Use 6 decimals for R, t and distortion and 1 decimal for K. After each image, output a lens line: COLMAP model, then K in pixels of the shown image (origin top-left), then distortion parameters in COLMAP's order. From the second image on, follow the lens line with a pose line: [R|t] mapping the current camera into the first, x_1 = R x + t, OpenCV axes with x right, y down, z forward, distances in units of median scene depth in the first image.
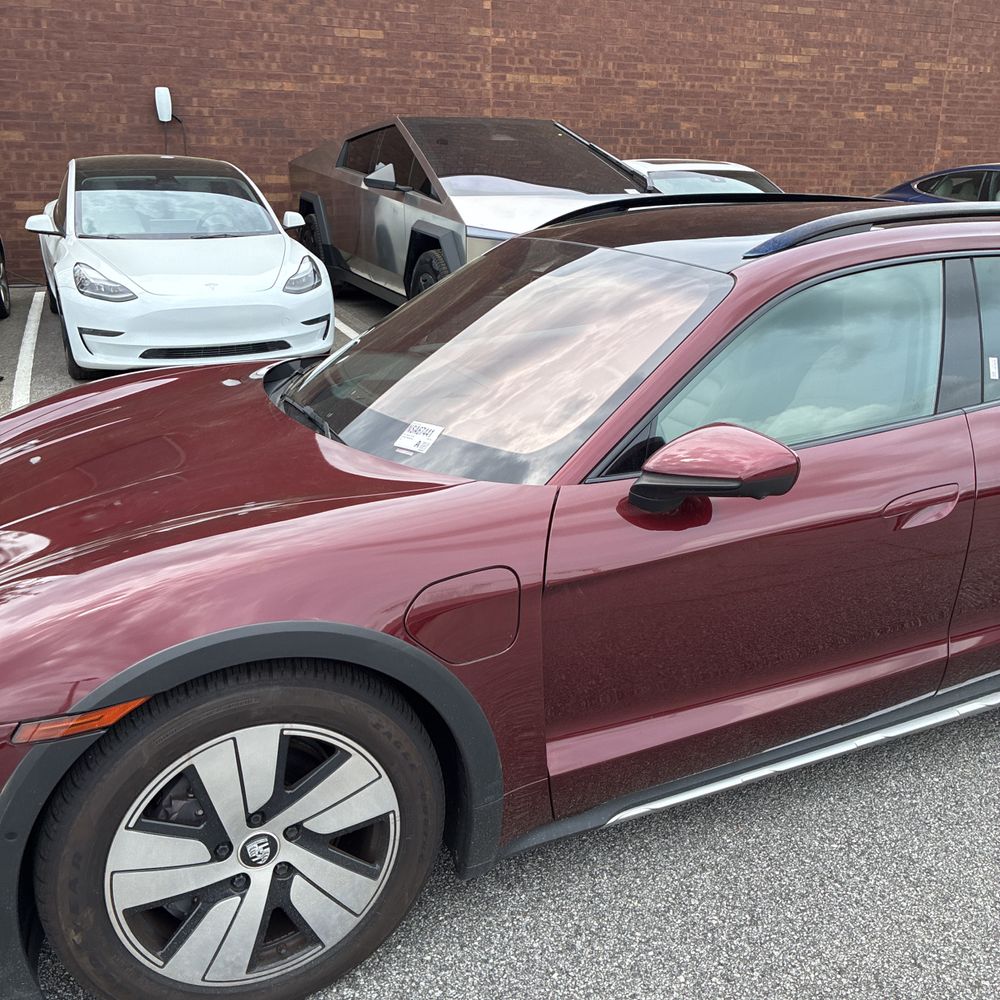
lens RADIAL K [[1008.5, 0, 510.1], [0, 1008.5, 522.3], [0, 0, 1]] dist [0.048915, -0.048151]
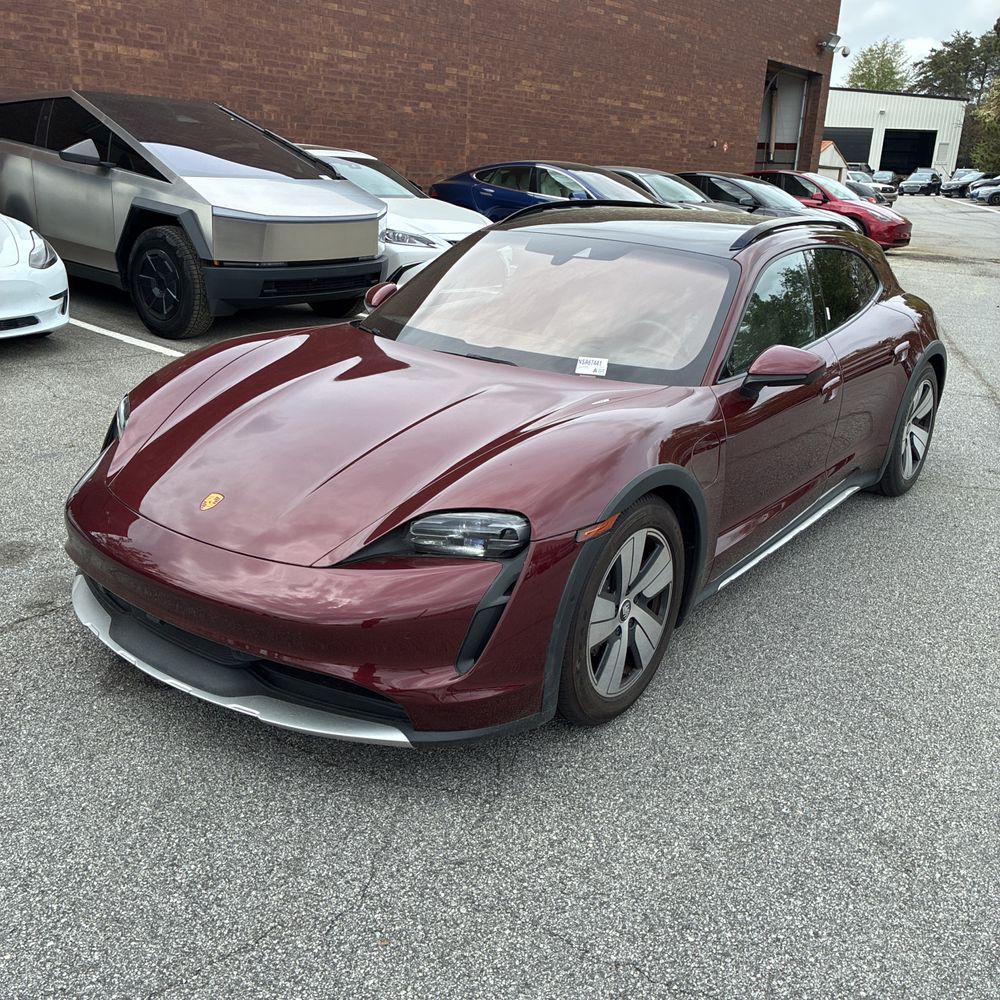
lens RADIAL K [[1008.5, 0, 510.1], [0, 1008.5, 522.3], [0, 0, 1]] dist [0.048915, -0.048151]
pose [[0.866025, -0.127334, 0.483514, -0.183716], [0.113987, 0.991843, 0.057040, 0.009554], [-0.486834, 0.005717, 0.873476, -0.055705]]
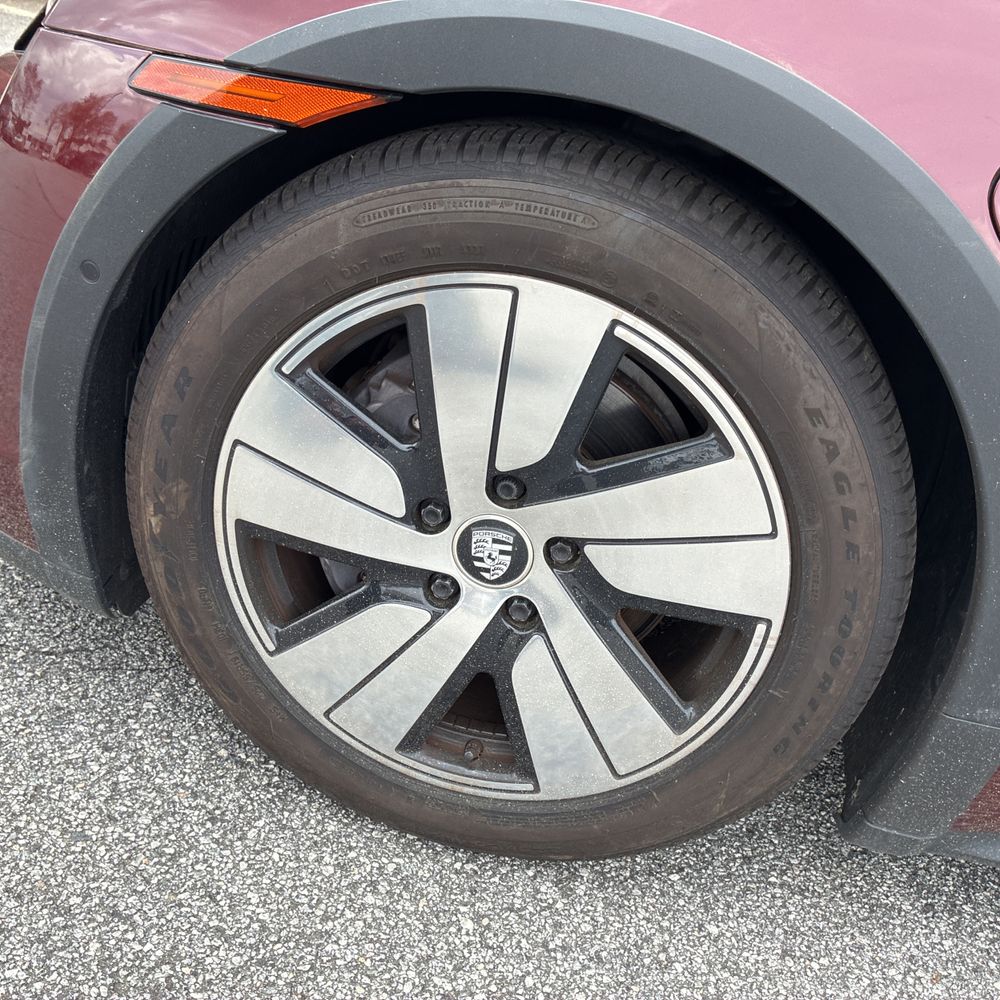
lens RADIAL K [[1010.3, 0, 493.5], [0, 1010.3, 502.1], [0, 0, 1]] dist [0.006623, 0.015826]
pose [[0.778009, 0.420699, -0.466599, -0.003499], [-0.379012, 0.906616, 0.185465, 0.031577], [0.501050, 0.032553, 0.864806, 0.086218]]
